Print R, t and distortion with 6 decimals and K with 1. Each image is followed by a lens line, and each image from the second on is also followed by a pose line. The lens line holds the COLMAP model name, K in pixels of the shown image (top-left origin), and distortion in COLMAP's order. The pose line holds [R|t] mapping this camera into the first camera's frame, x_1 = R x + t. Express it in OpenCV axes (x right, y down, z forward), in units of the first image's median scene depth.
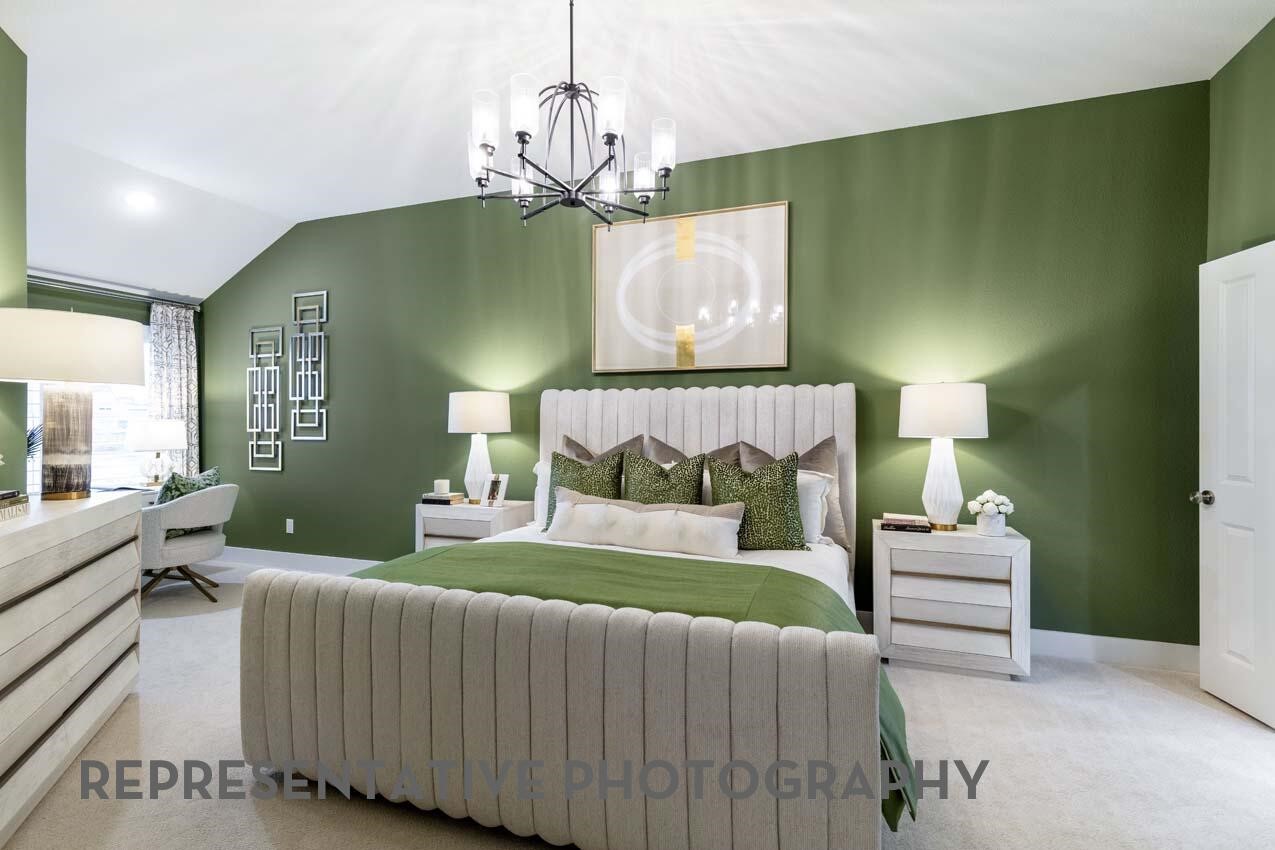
lens RADIAL K [[577.3, 0, 641.6], [0, 577.3, 419.6], [0, 0, 1]] dist [0.010683, -0.003061]
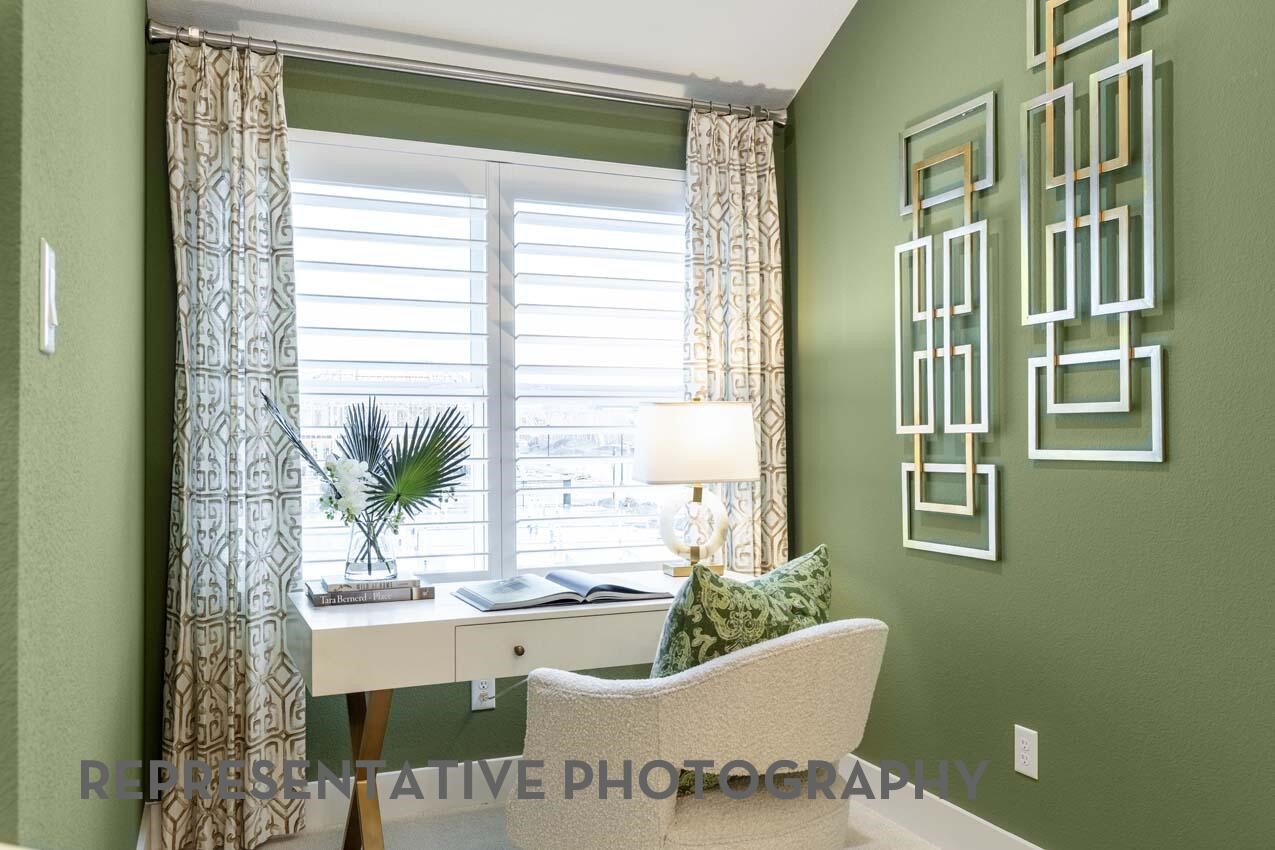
lens RADIAL K [[1060.5, 0, 630.7], [0, 1060.5, 416.4], [0, 0, 1]] dist [0.001536, 0.002200]
pose [[0.685401, -0.013719, -0.728036, -0.341856], [0.004840, 0.999886, -0.014284, 0.018978], [0.728149, 0.006267, 0.685390, 0.470848]]
